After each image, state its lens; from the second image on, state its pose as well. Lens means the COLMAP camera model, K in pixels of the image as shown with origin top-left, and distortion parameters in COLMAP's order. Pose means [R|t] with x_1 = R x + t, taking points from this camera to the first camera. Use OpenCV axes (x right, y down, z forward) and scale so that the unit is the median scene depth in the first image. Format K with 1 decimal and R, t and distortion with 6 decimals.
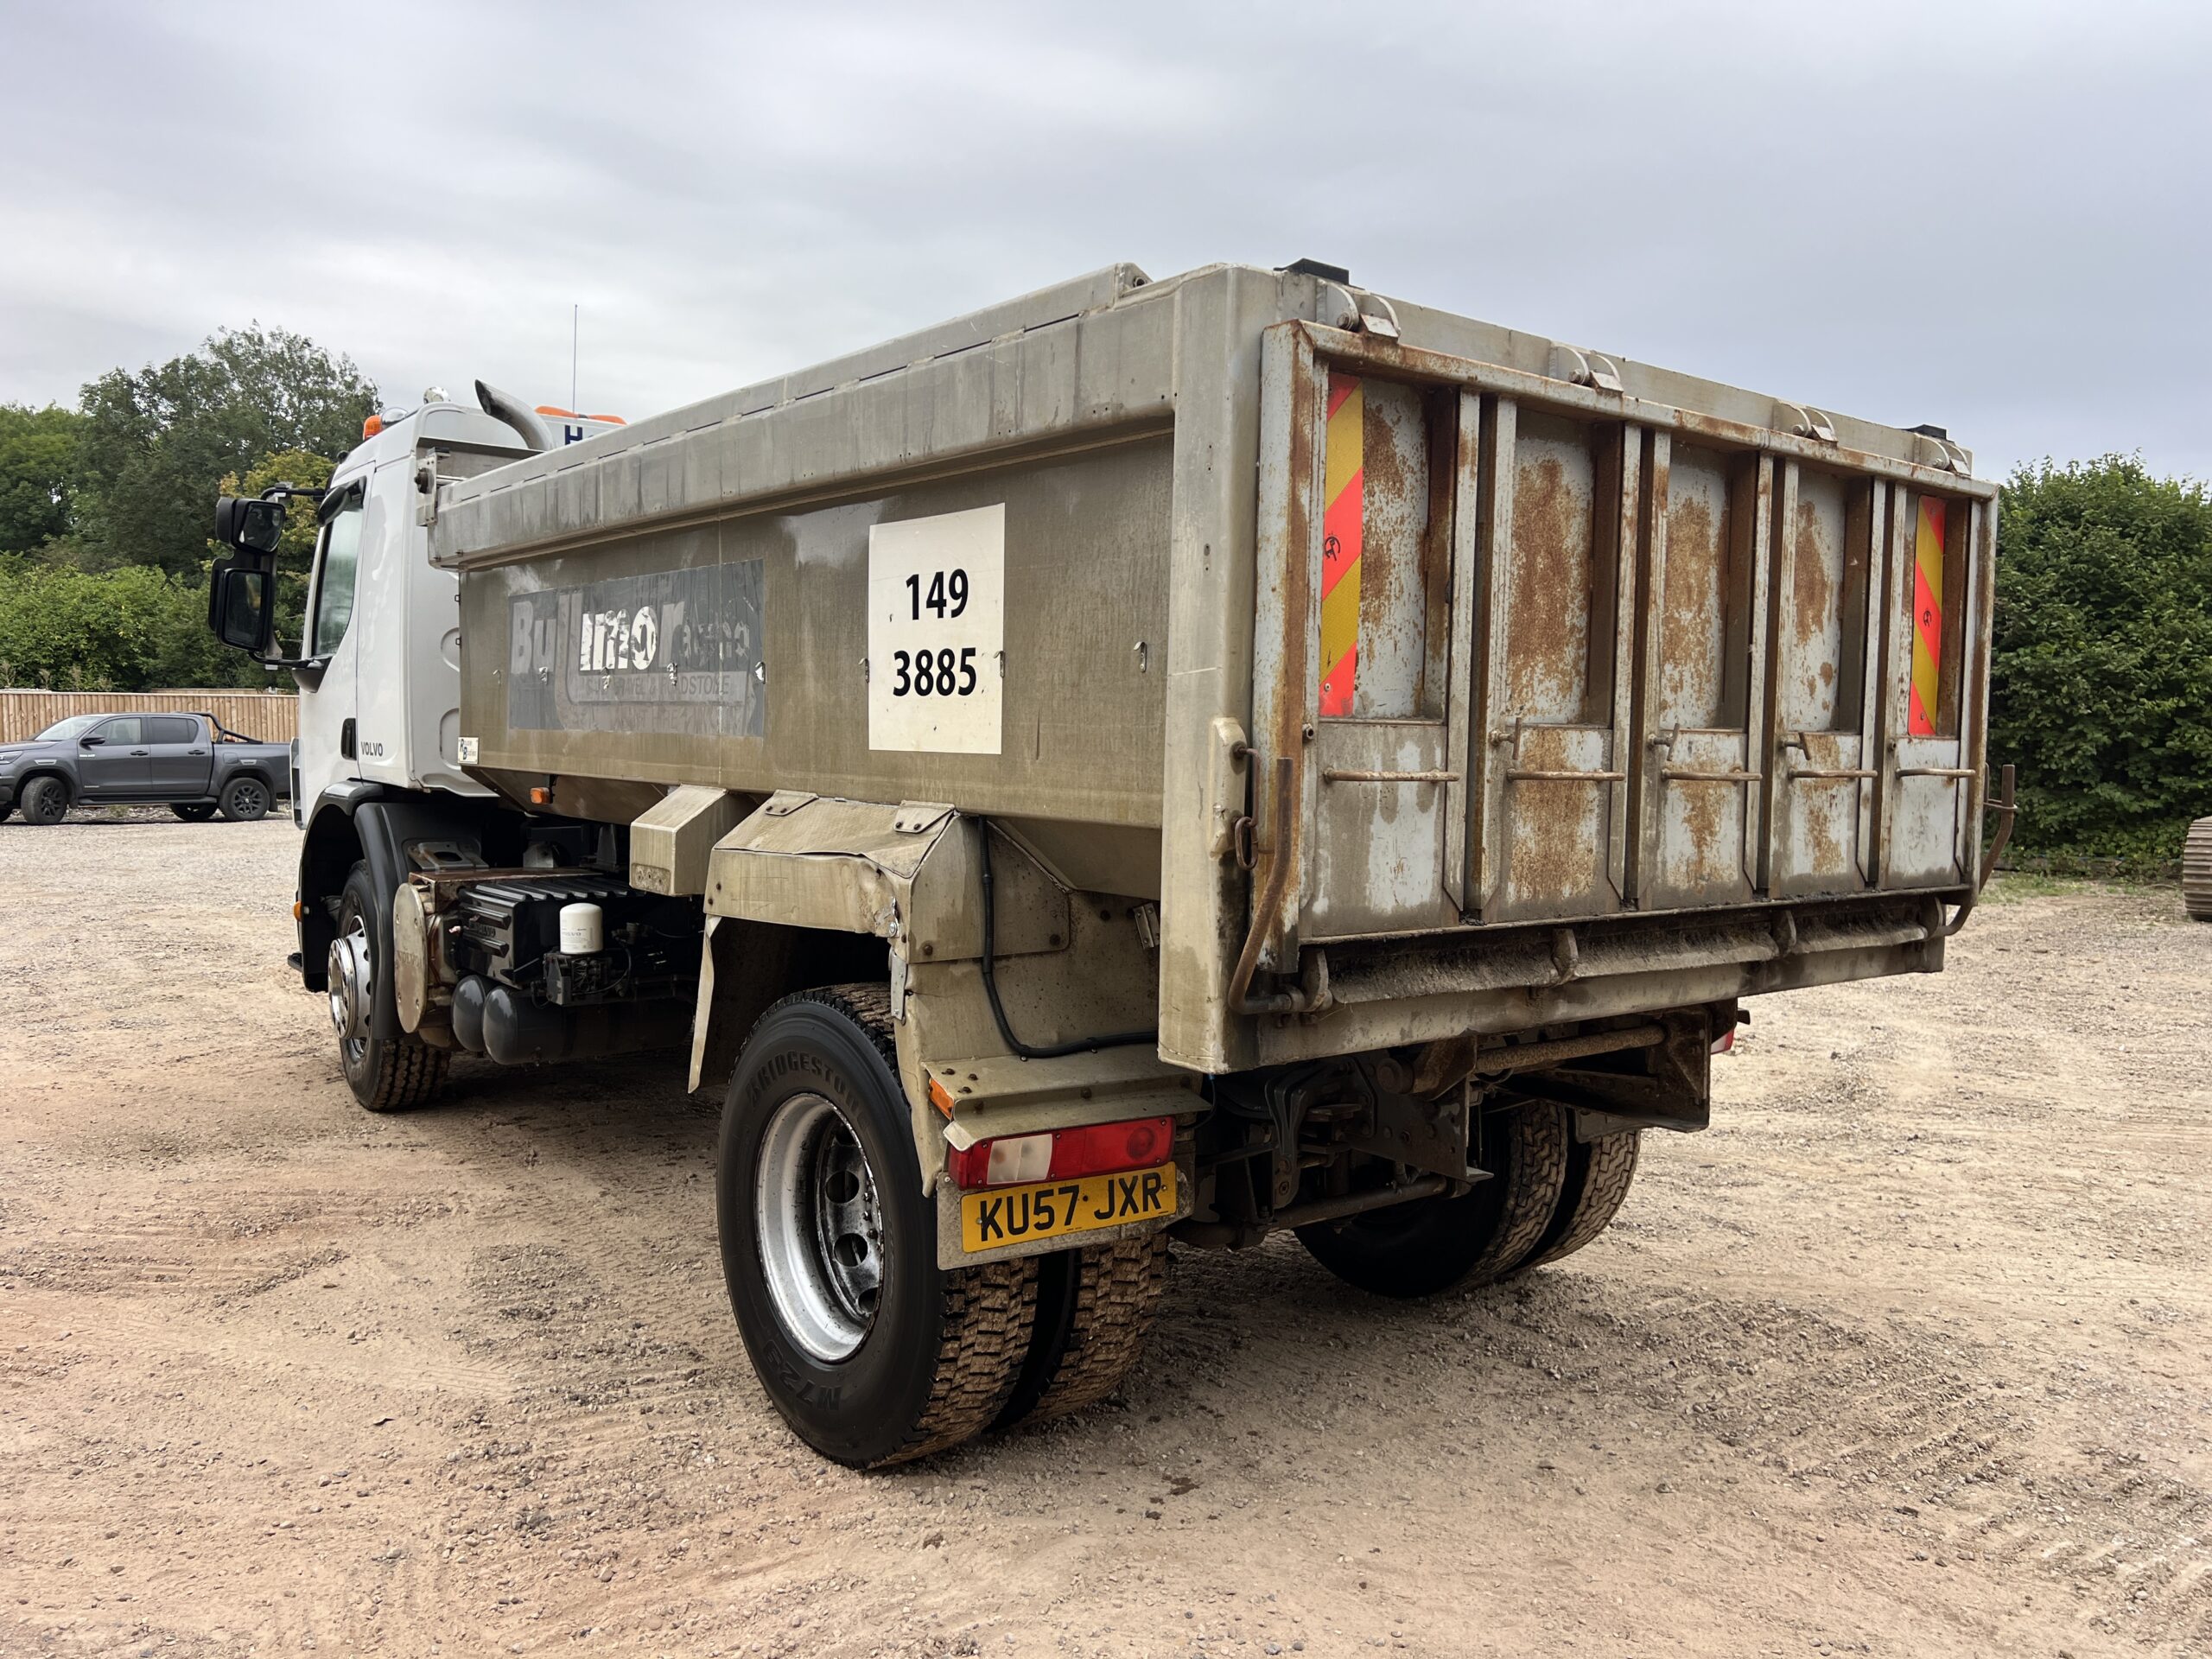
lens RADIAL K [[1672.9, 0, 1086.6], [0, 1672.9, 830.2], [0, 0, 1]] dist [-0.001431, 0.000300]
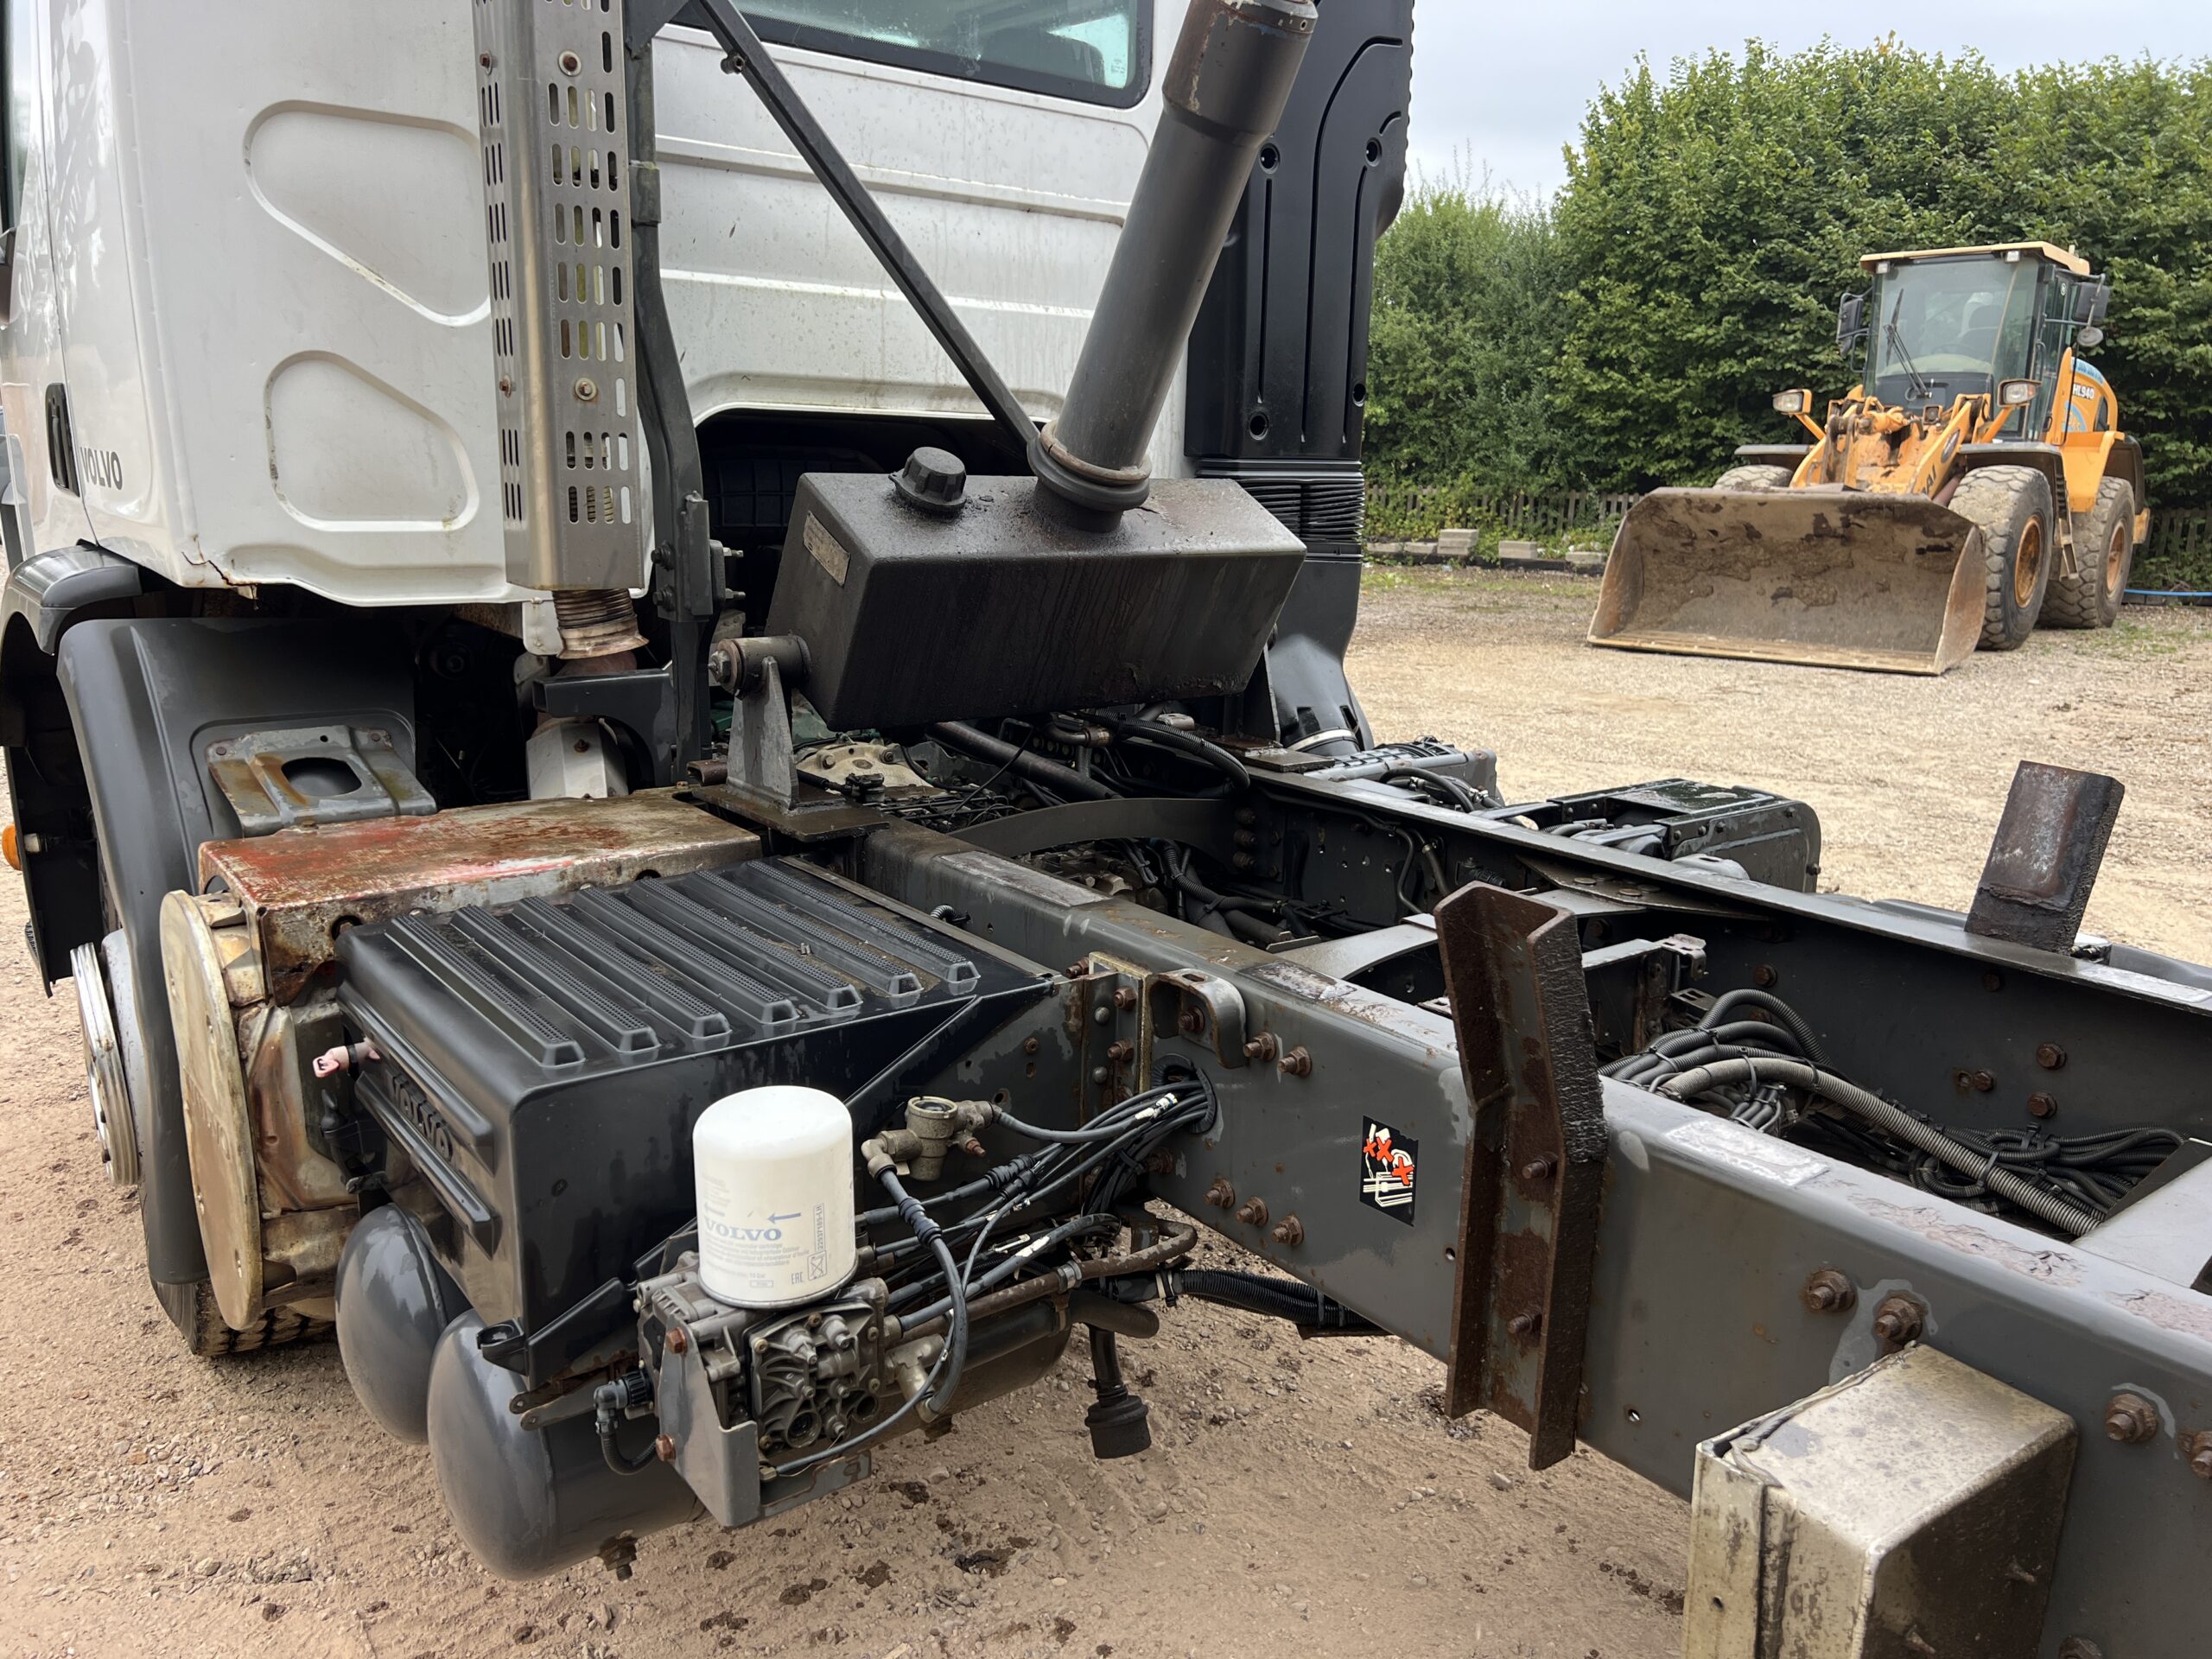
lens RADIAL K [[1672.9, 0, 1086.6], [0, 1672.9, 830.2], [0, 0, 1]] dist [-0.001431, 0.000300]
pose [[0.999975, 0.005719, 0.004241, -0.234165], [-0.006362, 0.985091, 0.171916, -0.038862], [-0.003194, -0.171939, 0.985102, 0.690026]]
